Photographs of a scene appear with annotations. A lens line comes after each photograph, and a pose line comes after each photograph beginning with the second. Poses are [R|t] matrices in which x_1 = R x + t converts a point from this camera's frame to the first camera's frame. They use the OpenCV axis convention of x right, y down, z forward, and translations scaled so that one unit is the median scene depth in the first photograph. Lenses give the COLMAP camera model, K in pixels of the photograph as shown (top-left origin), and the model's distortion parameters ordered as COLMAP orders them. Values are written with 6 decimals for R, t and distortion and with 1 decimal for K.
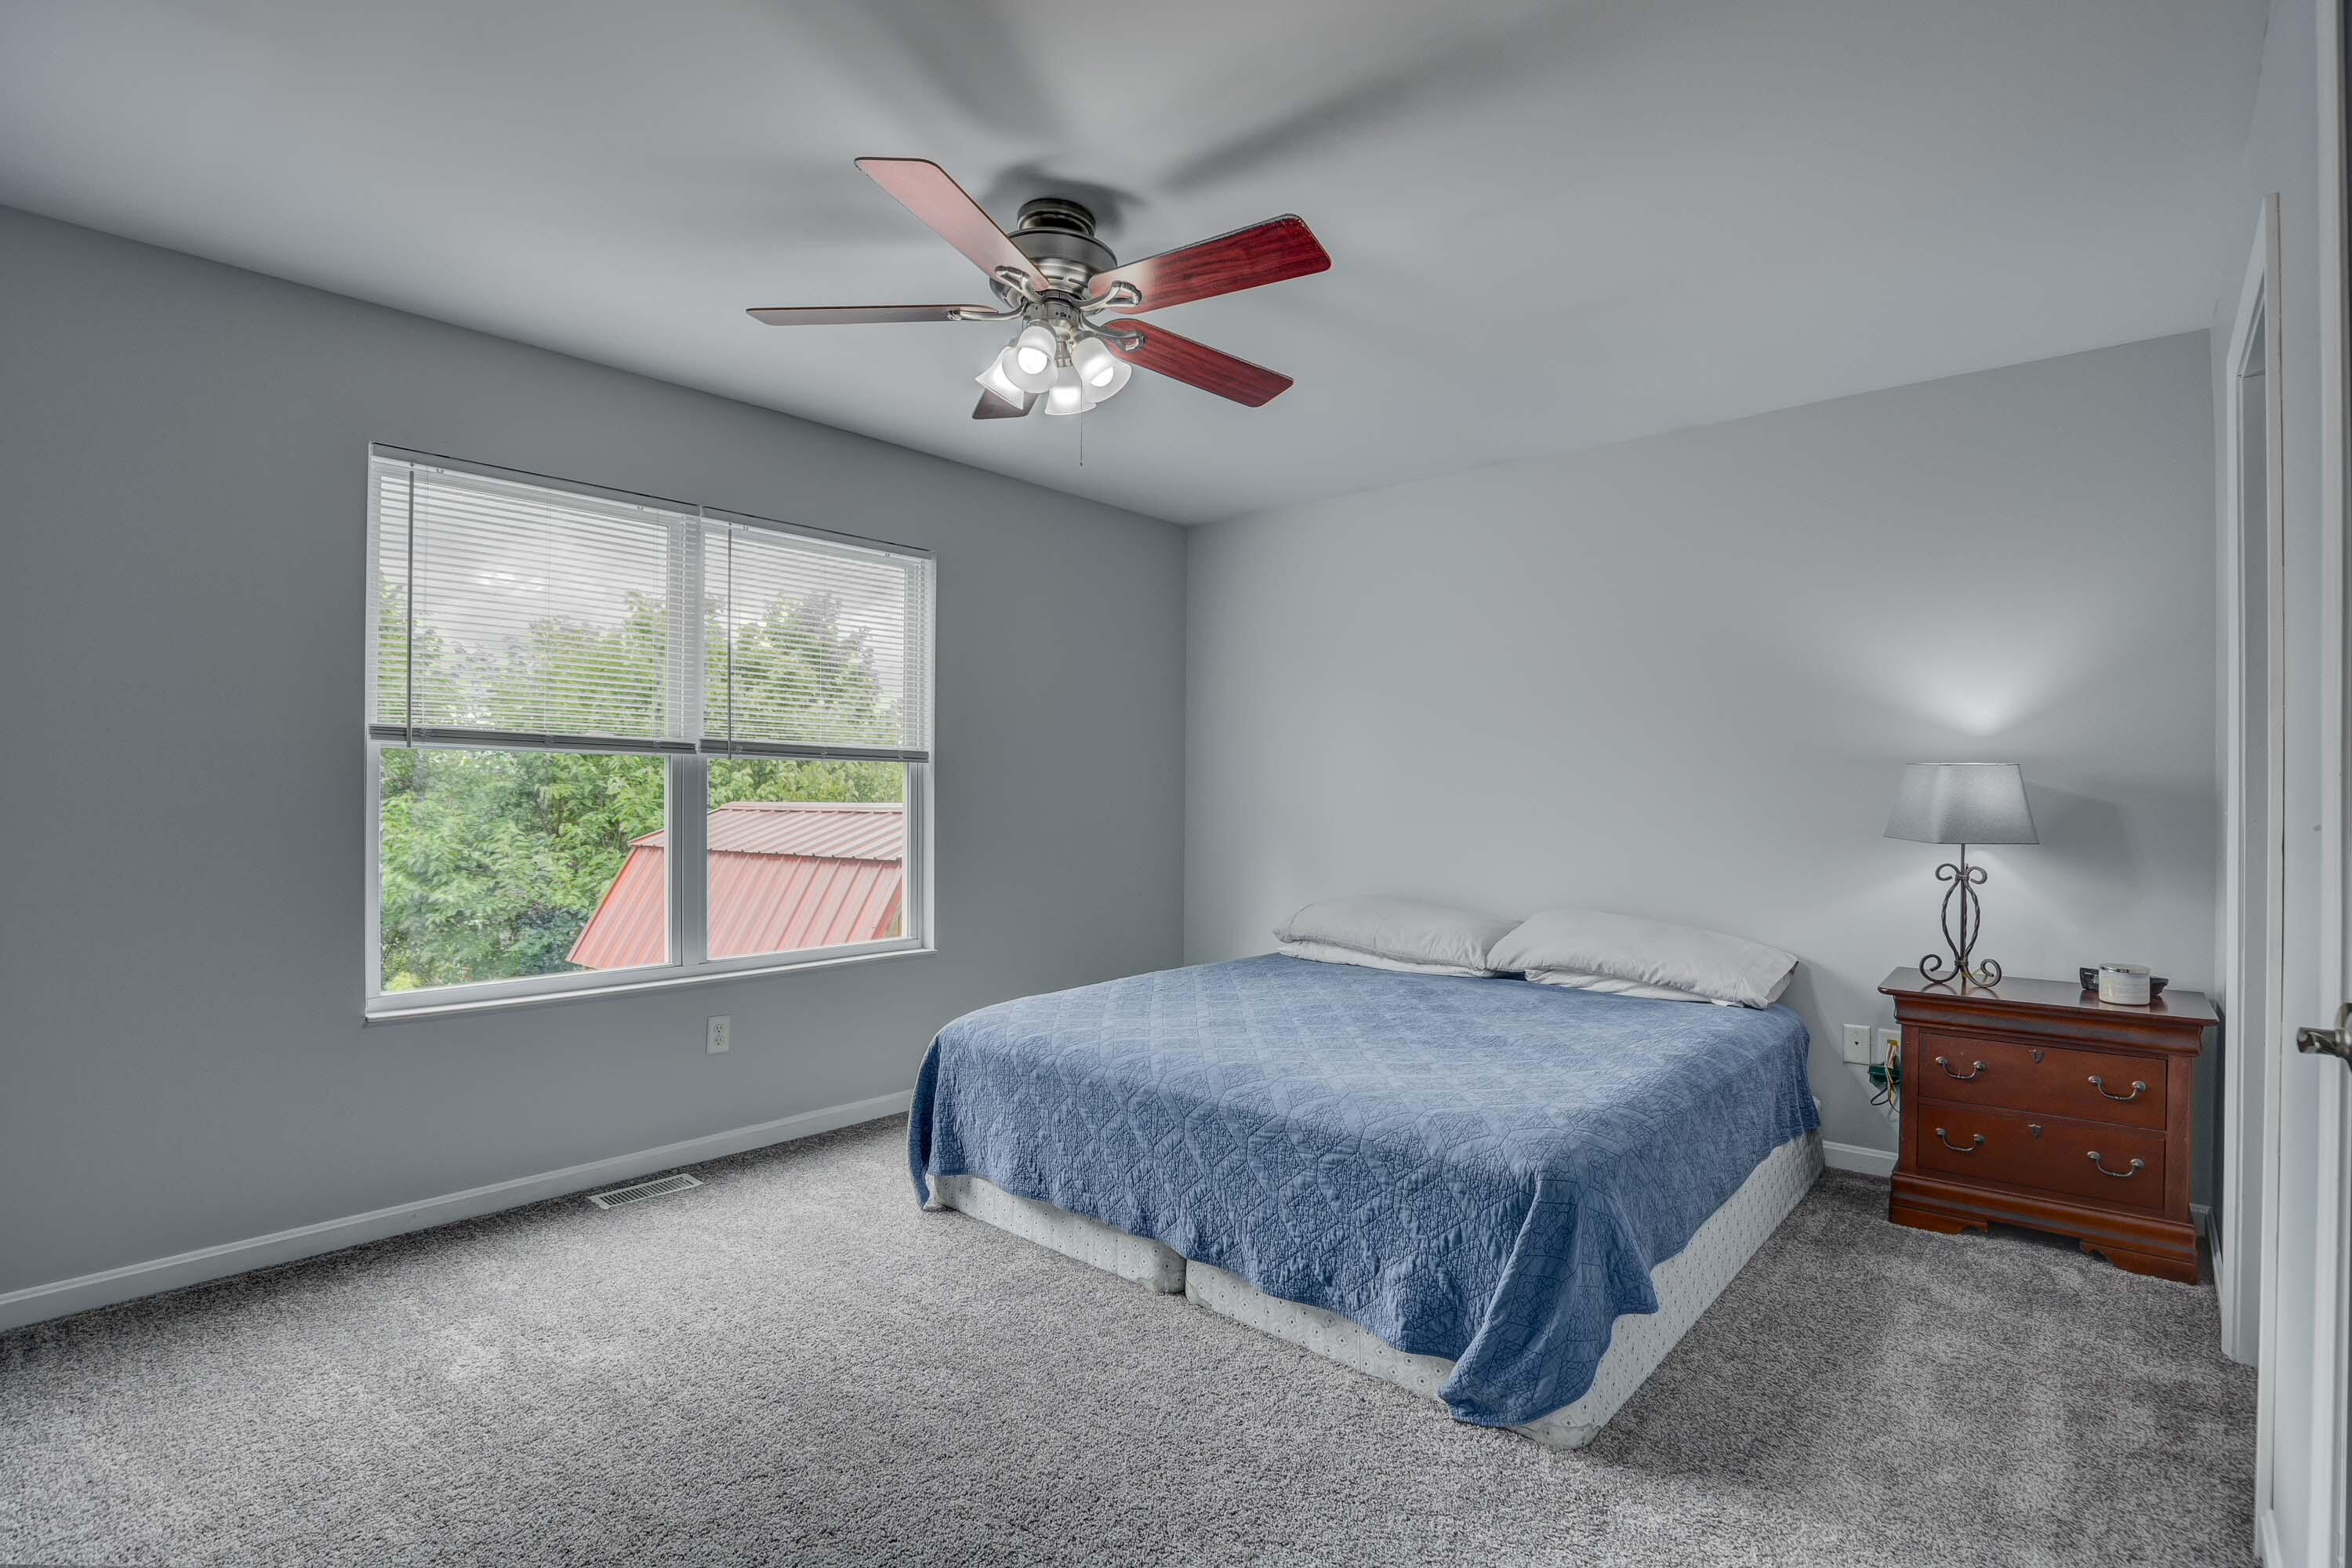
lens RADIAL K [[1113.6, 0, 1176.0], [0, 1113.6, 784.0], [0, 0, 1]] dist [-0.031439, 0.000900]
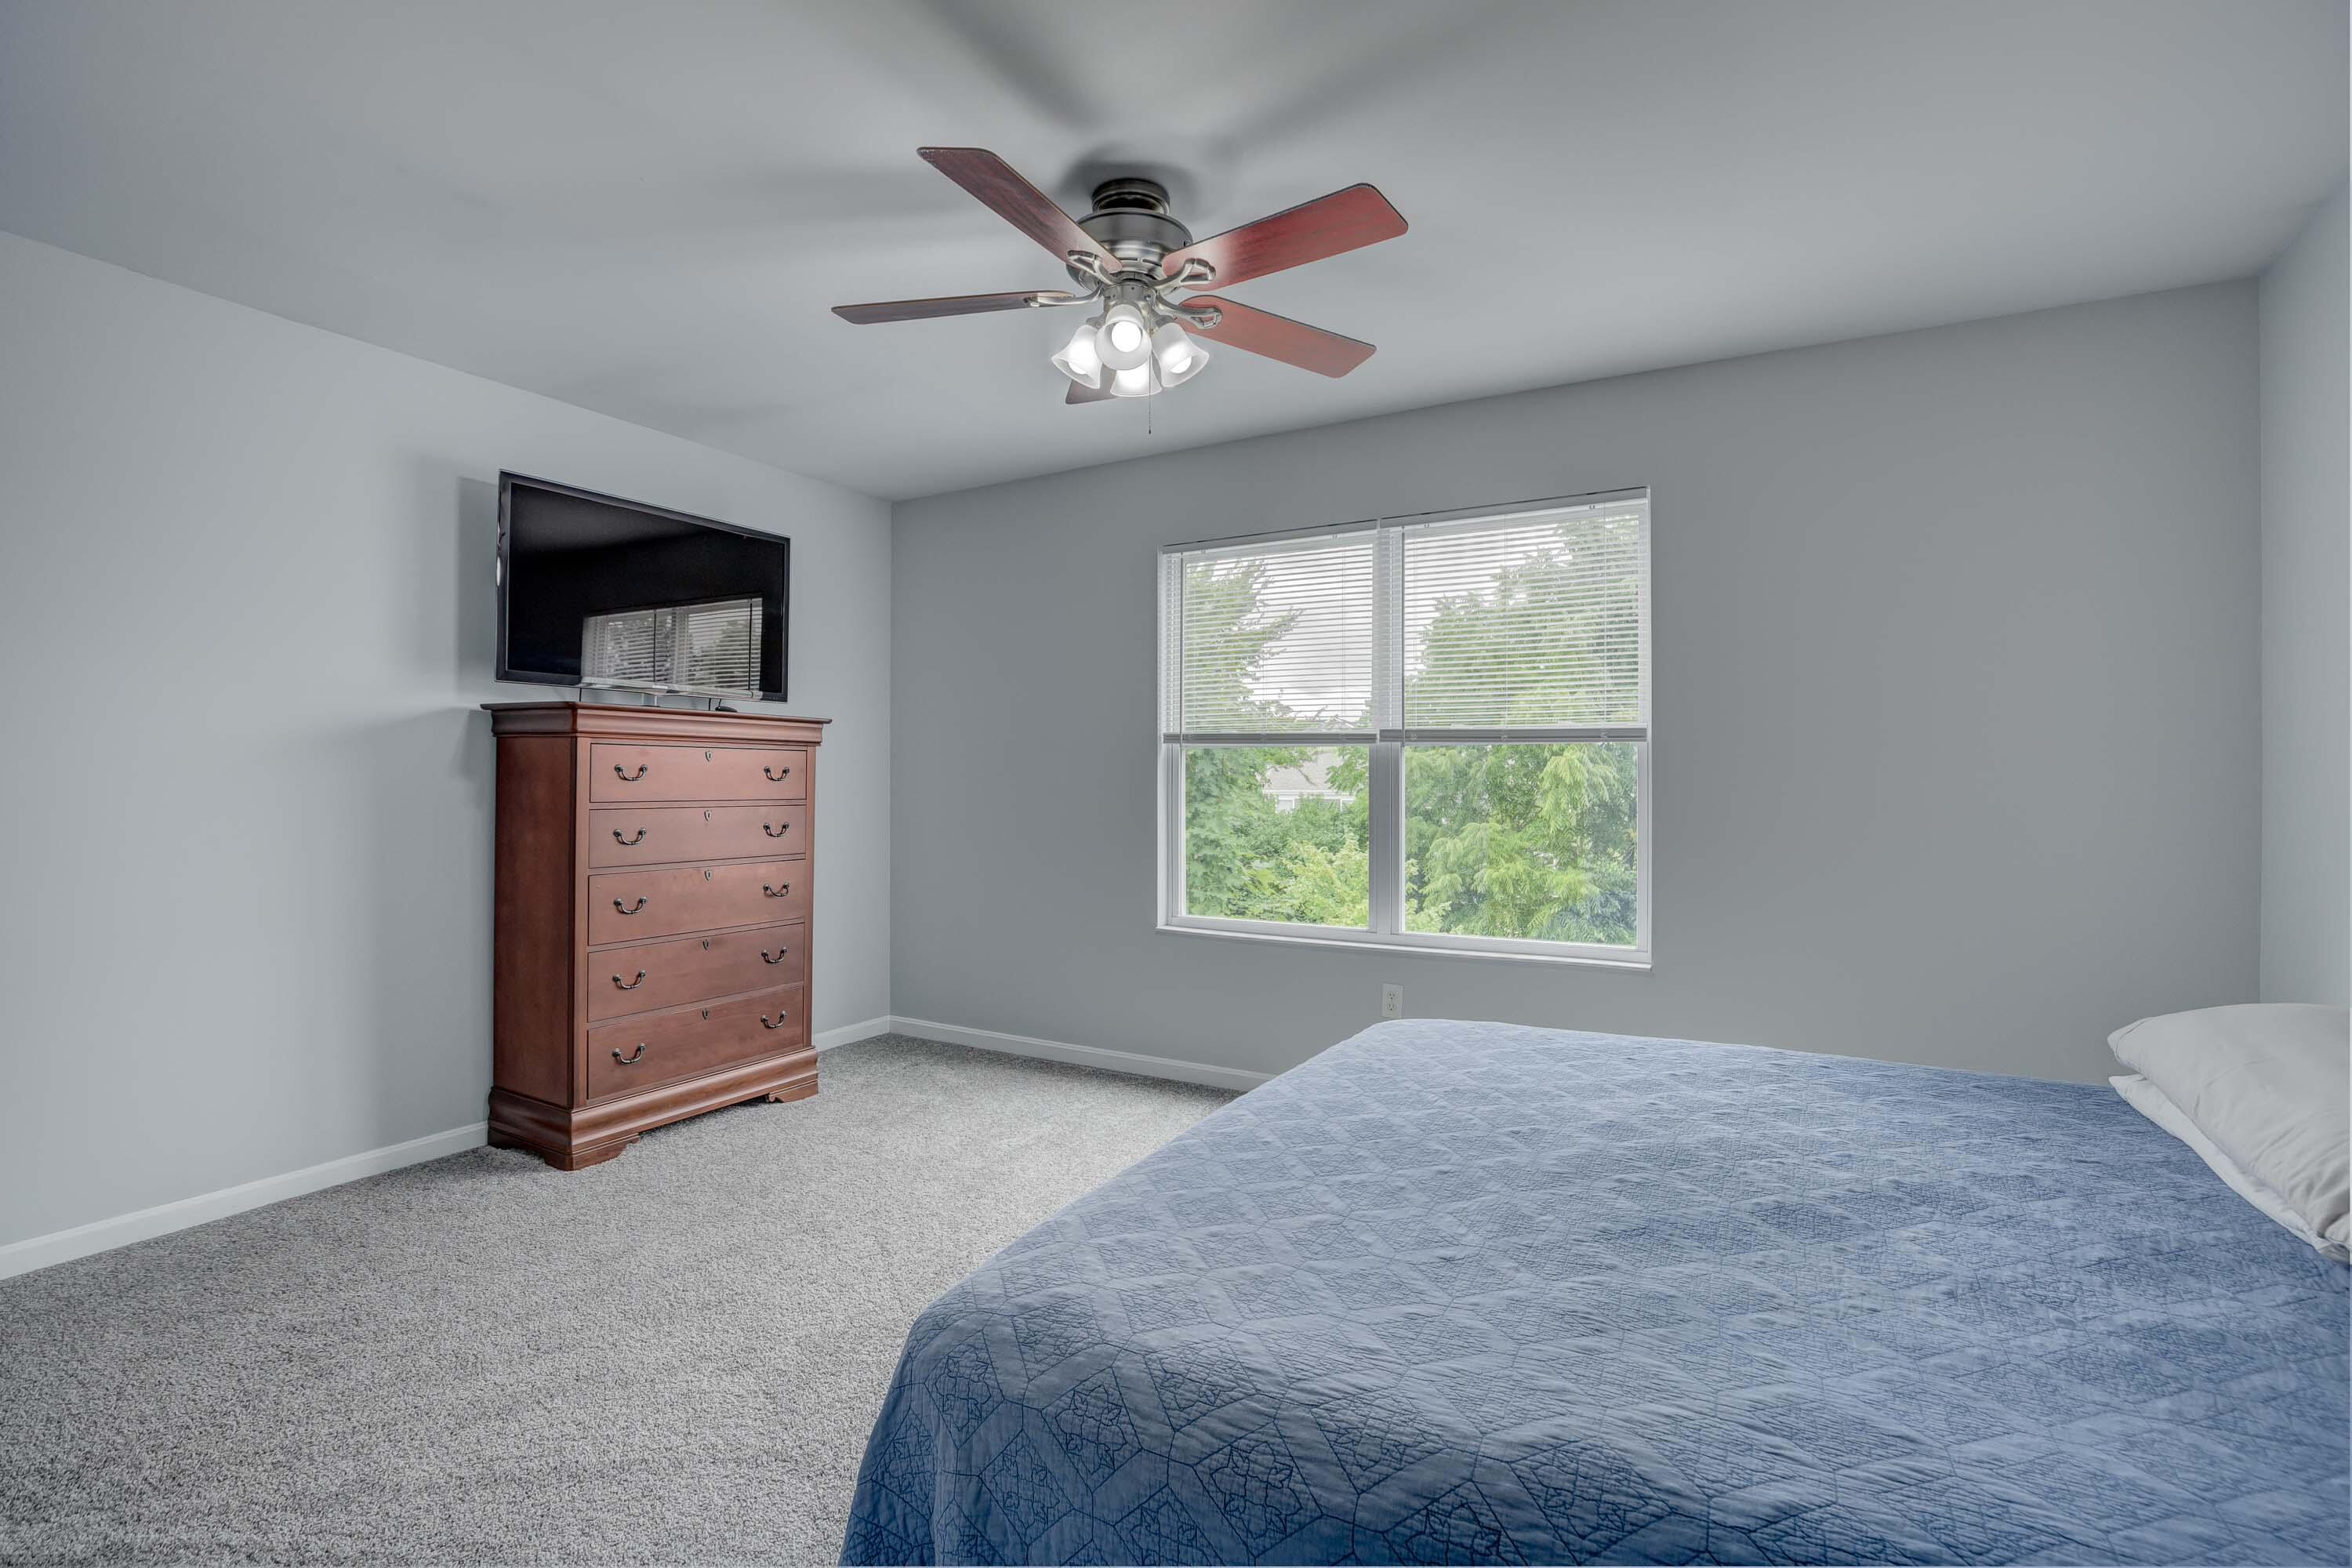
lens RADIAL K [[1075.9, 0, 1177.4], [0, 1075.9, 776.3], [0, 0, 1]] dist [-0.029655, 0.000096]
pose [[0.195507, -0.007336, -0.980675, 0.585958], [0.008466, 0.999947, -0.005793, 0.010423], [0.980666, -0.007170, 0.195559, 0.595241]]
